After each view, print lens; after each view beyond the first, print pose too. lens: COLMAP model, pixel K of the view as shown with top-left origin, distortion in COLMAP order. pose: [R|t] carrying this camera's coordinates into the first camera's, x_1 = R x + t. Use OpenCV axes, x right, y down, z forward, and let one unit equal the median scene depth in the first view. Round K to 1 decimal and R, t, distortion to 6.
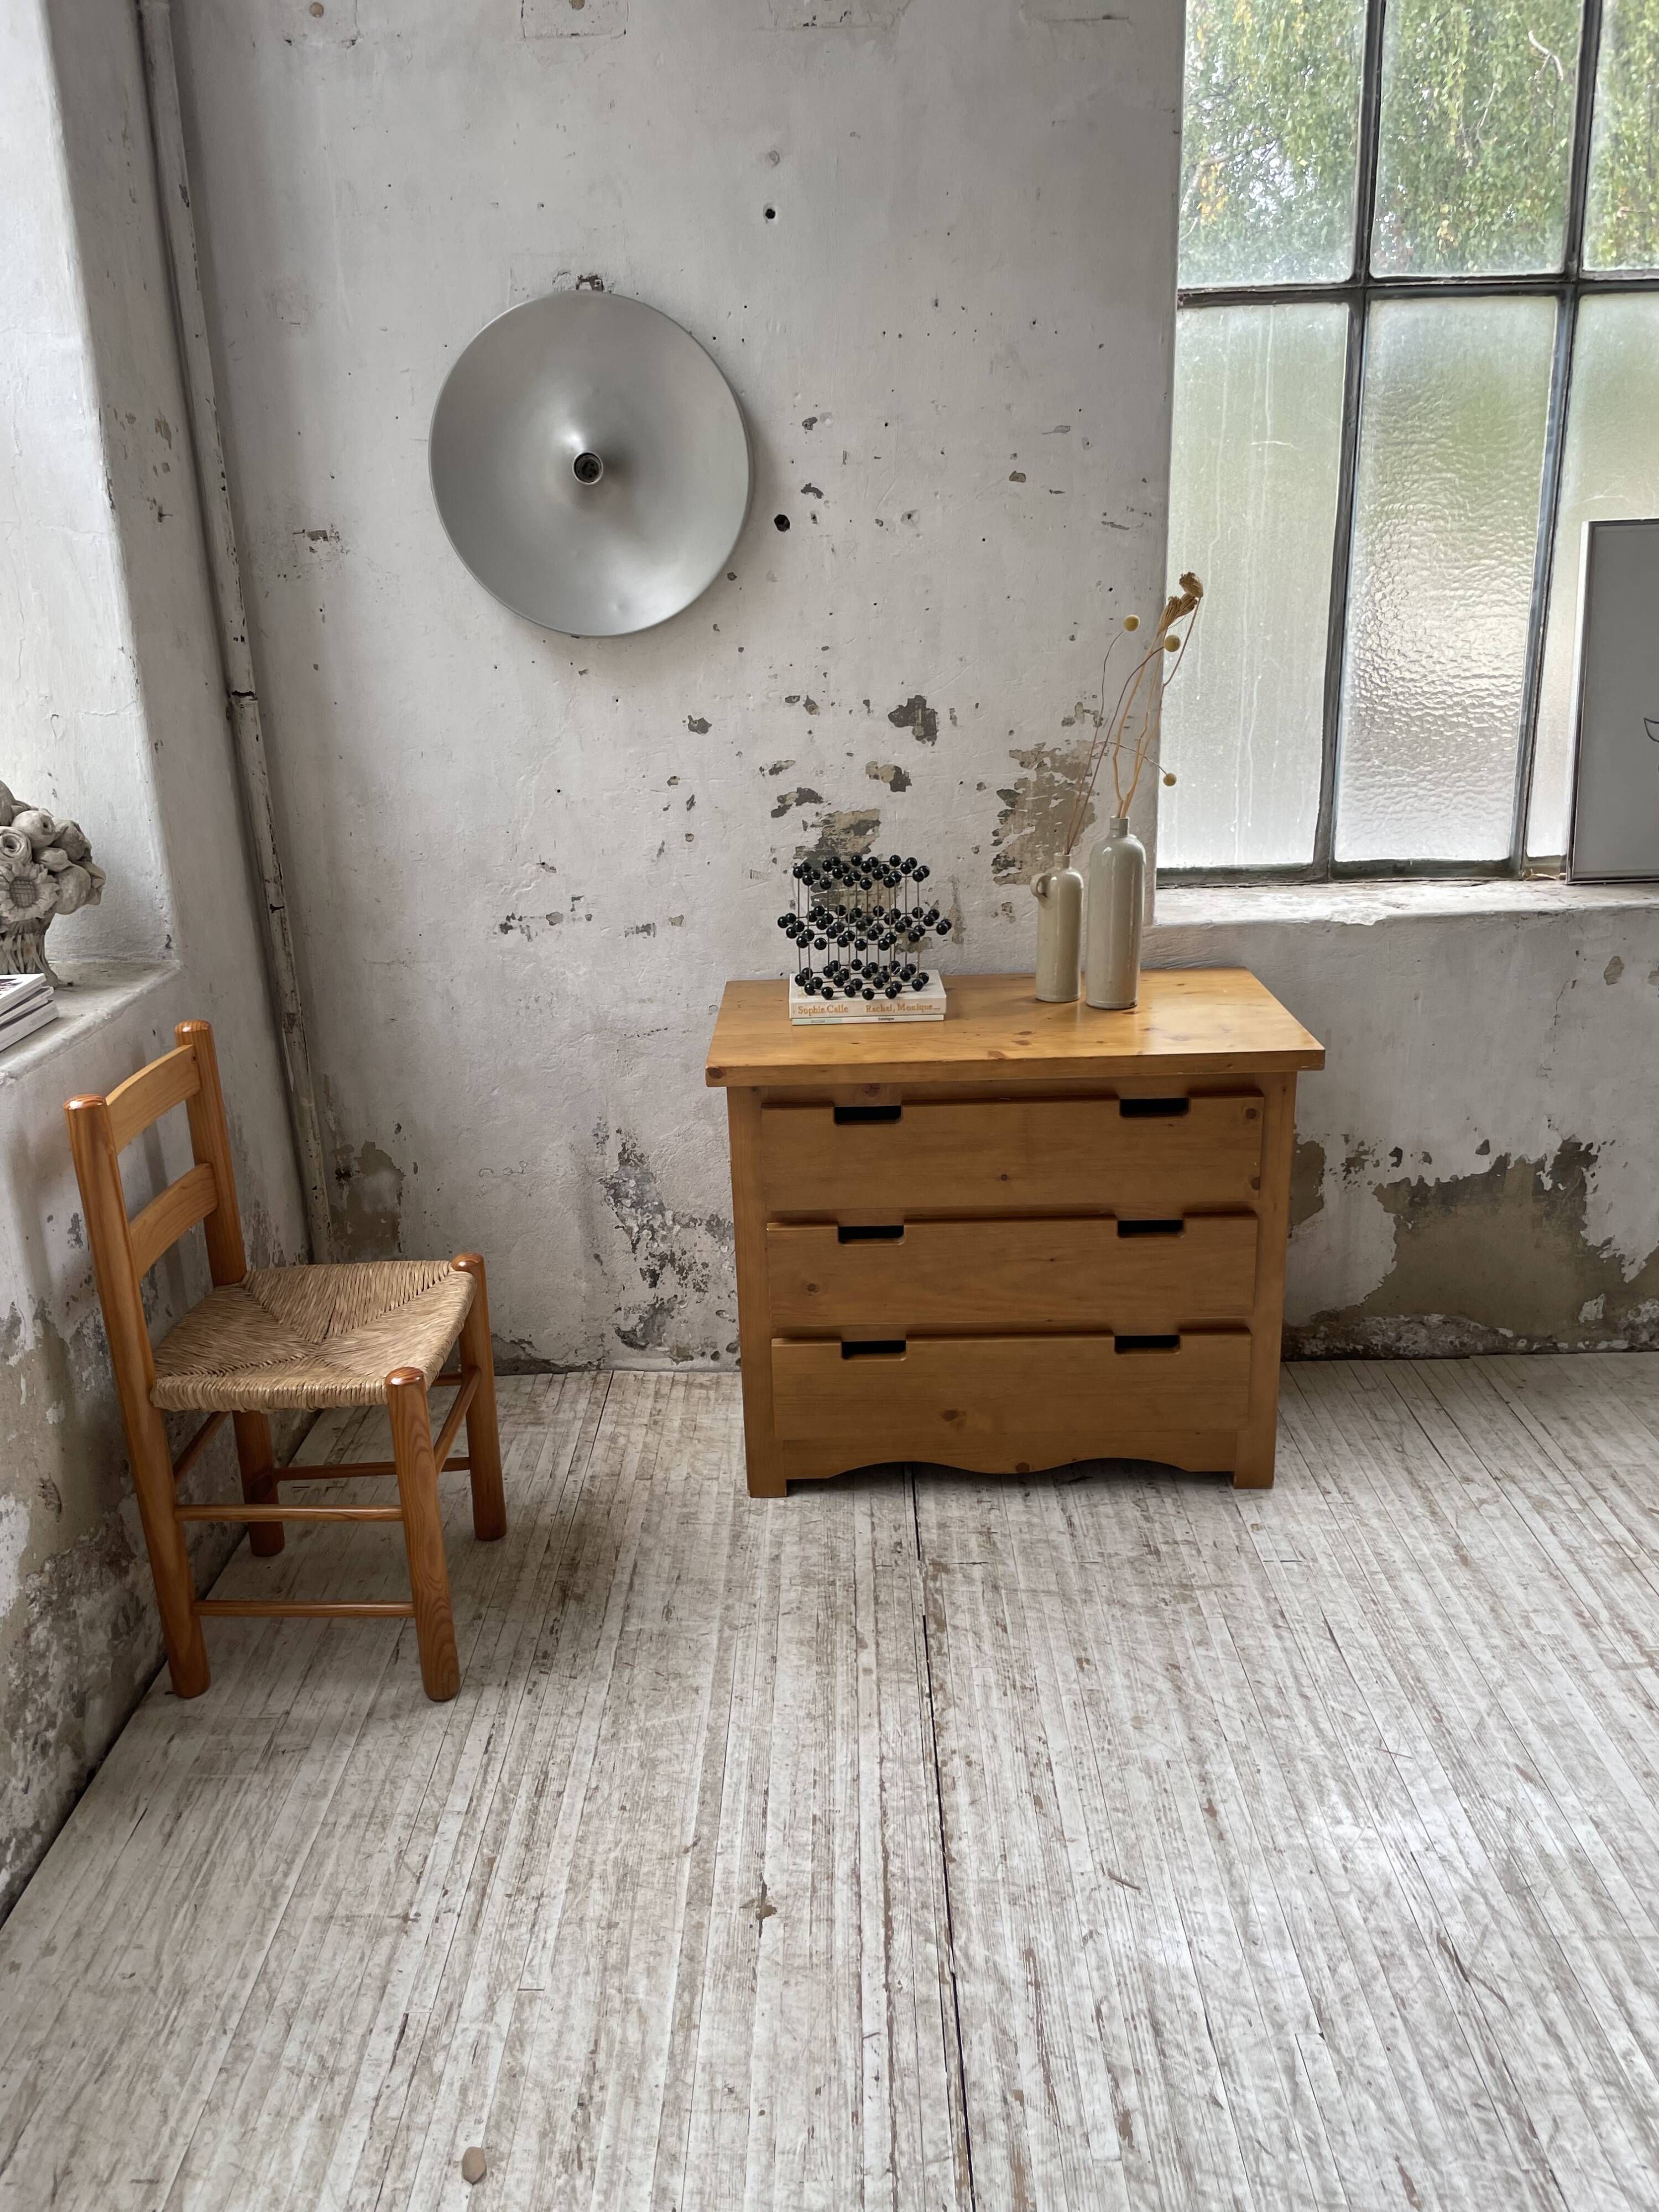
lens RADIAL K [[1682.0, 0, 831.1], [0, 1682.0, 1113.5], [0, 0, 1]] dist [0.088561, -0.120919]
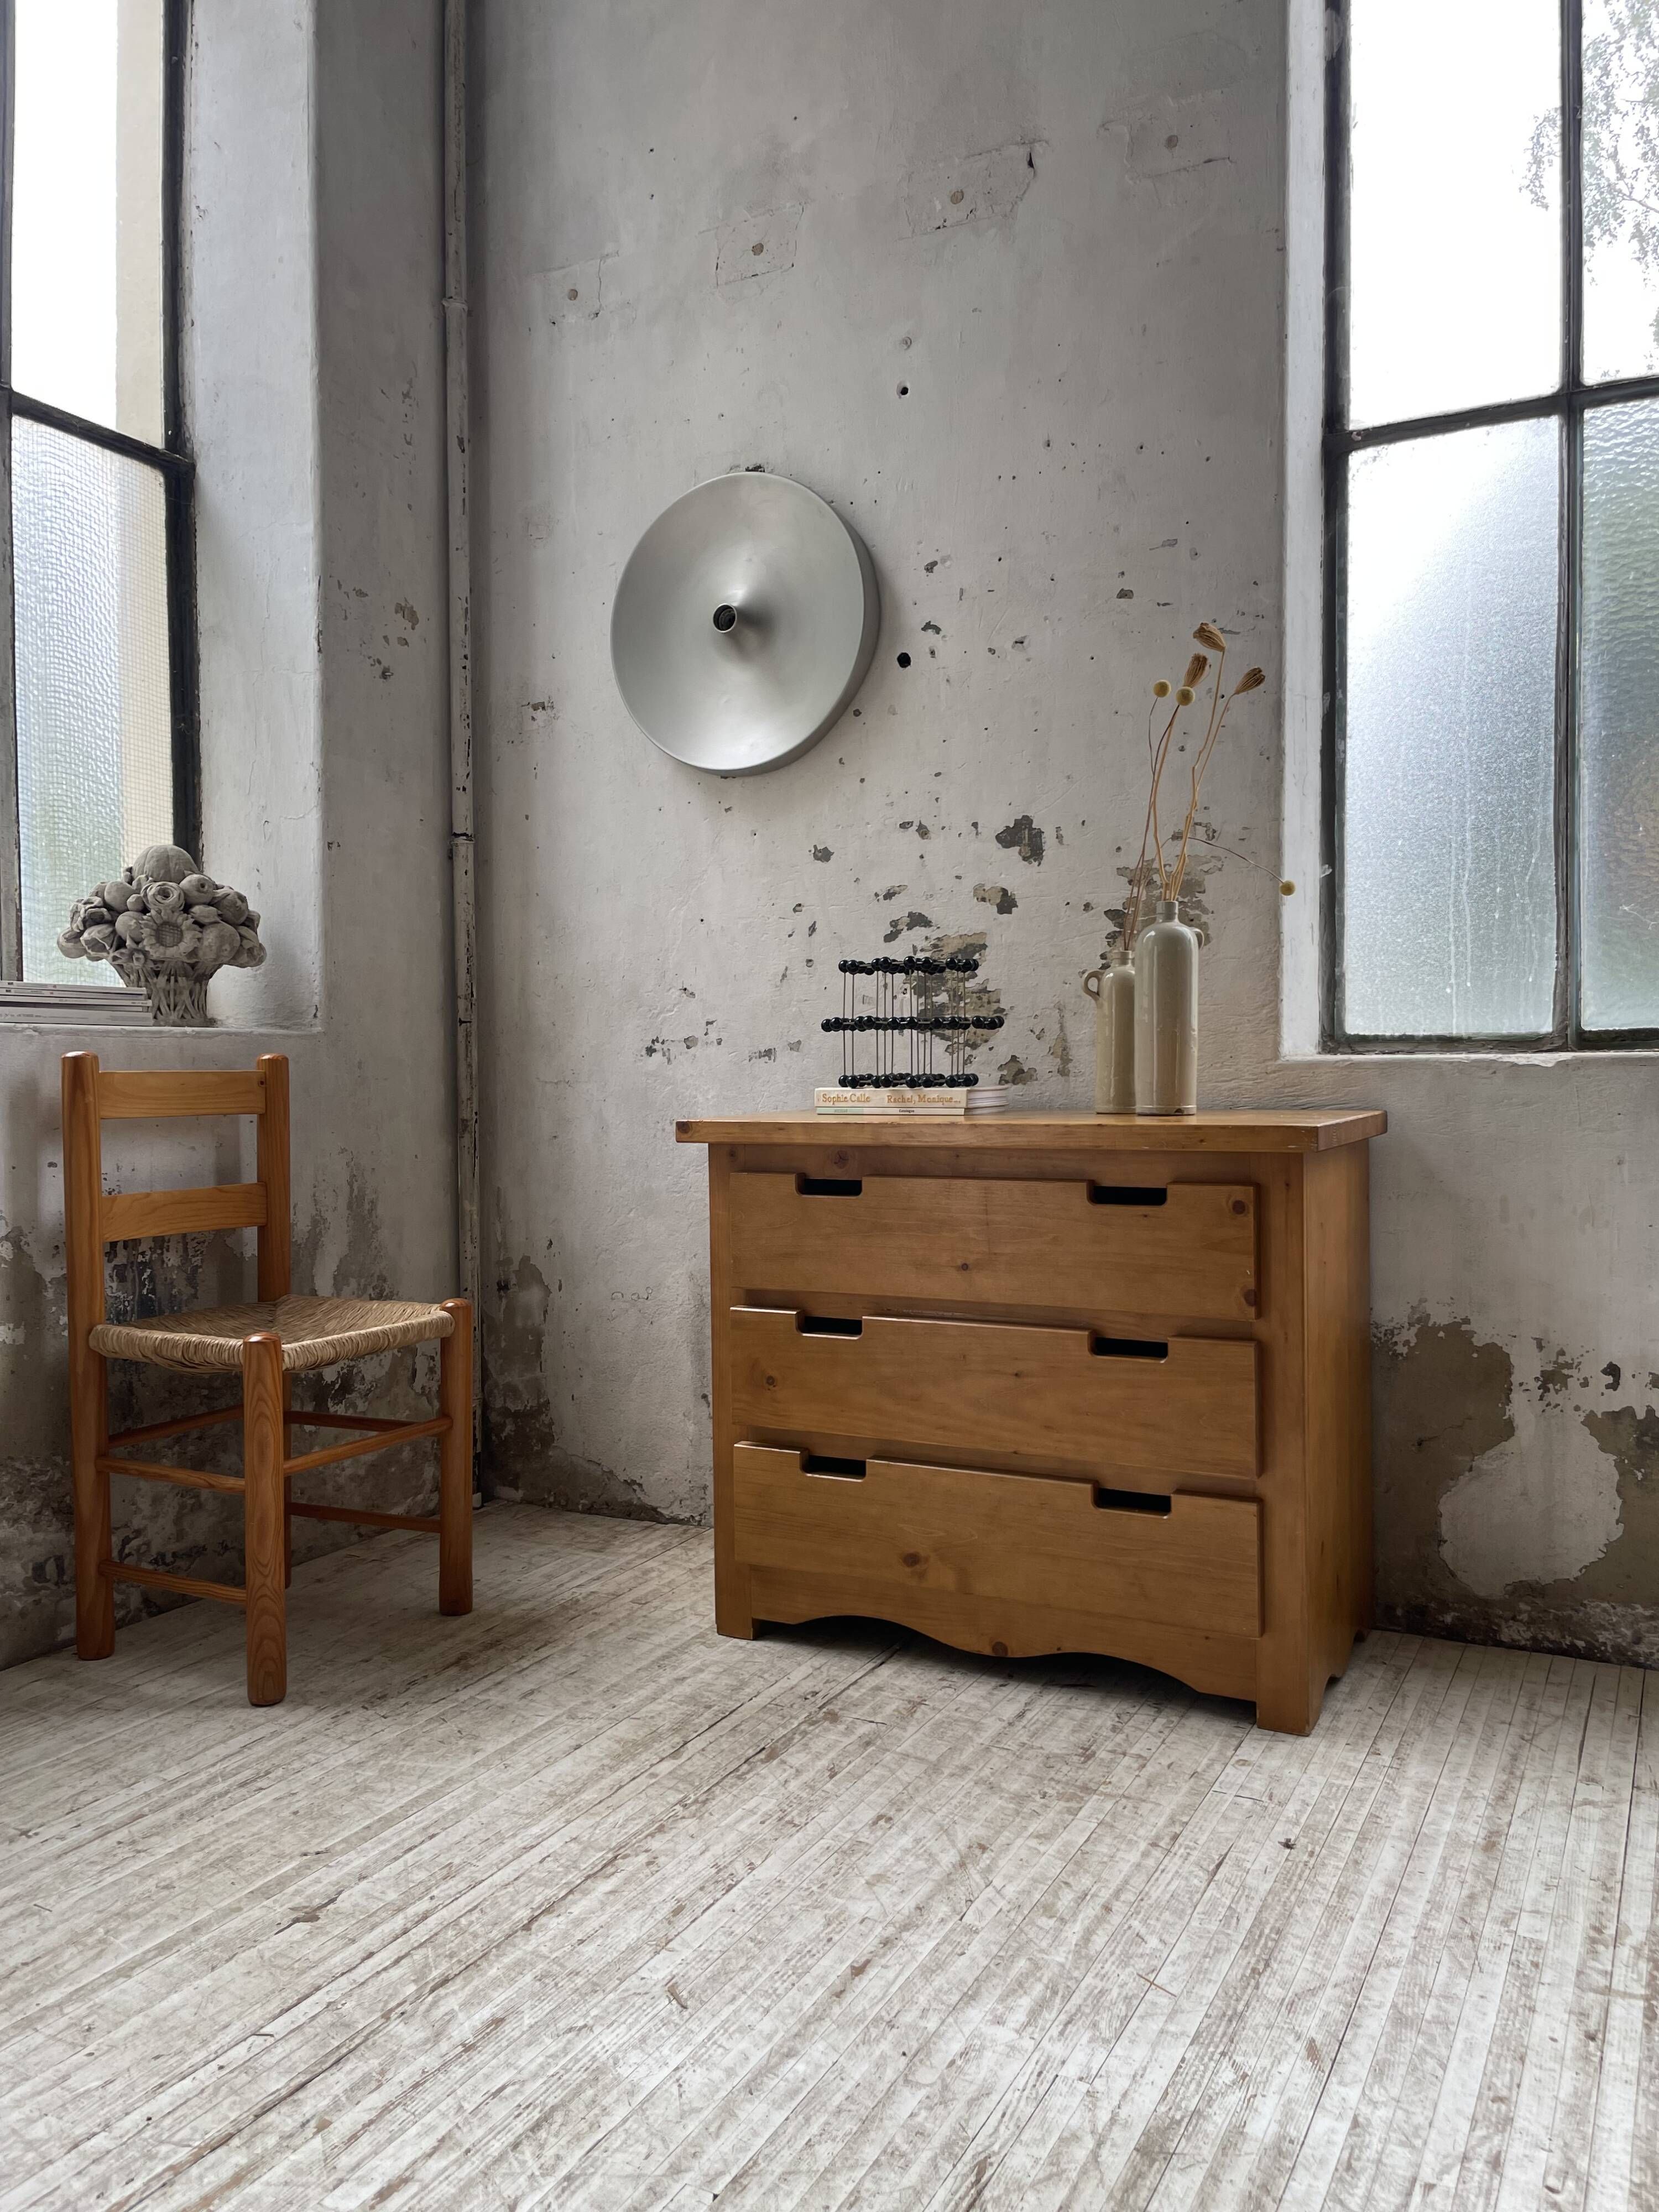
lens RADIAL K [[1682.0, 0, 836.6], [0, 1682.0, 1108.2], [0, 0, 1]] dist [0.088561, -0.120919]
pose [[0.893306, 0.032665, -0.448261, 0.427001], [-0.157632, 0.956773, -0.244412, 0.180944], [0.420901, 0.288995, 0.859840, 0.183958]]
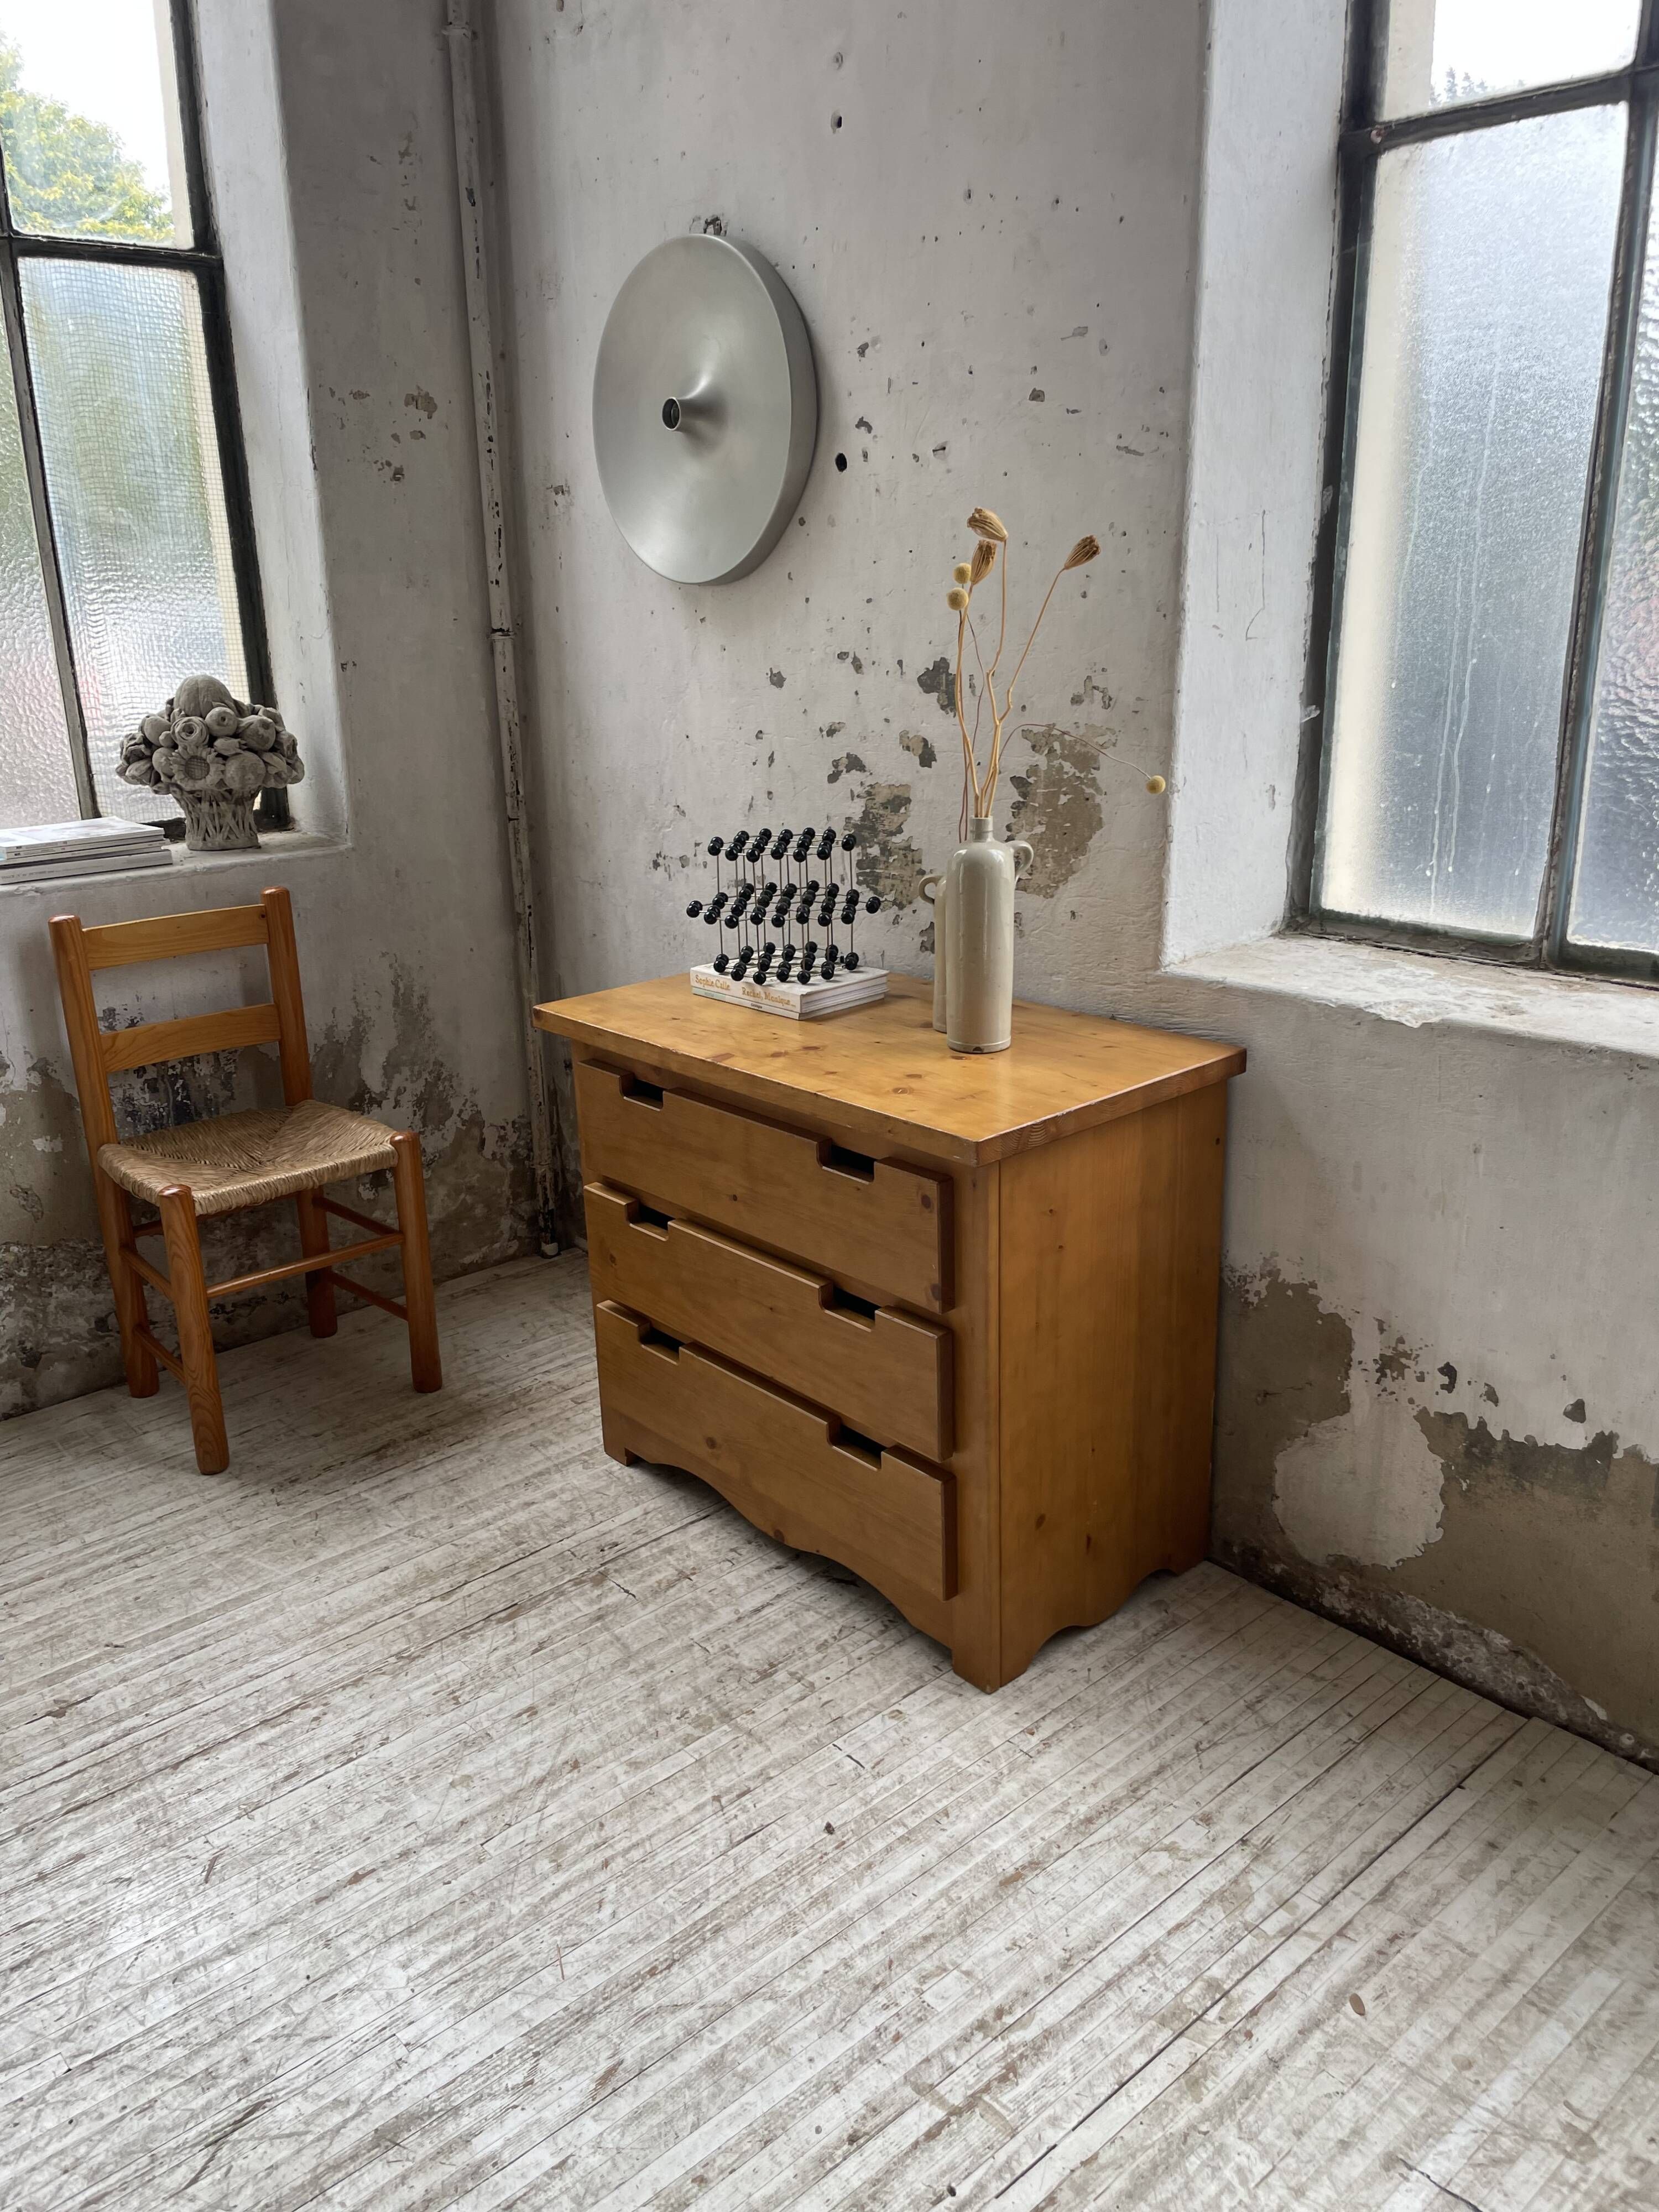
lens RADIAL K [[1682.0, 0, 803.3], [0, 1682.0, 1113.9], [0, 0, 1]] dist [0.088561, -0.120919]
pose [[0.662865, 0.237455, -0.710088, 0.731701], [-0.227686, 0.967393, 0.110954, -0.109424], [0.713281, 0.088129, 0.695316, 0.395879]]
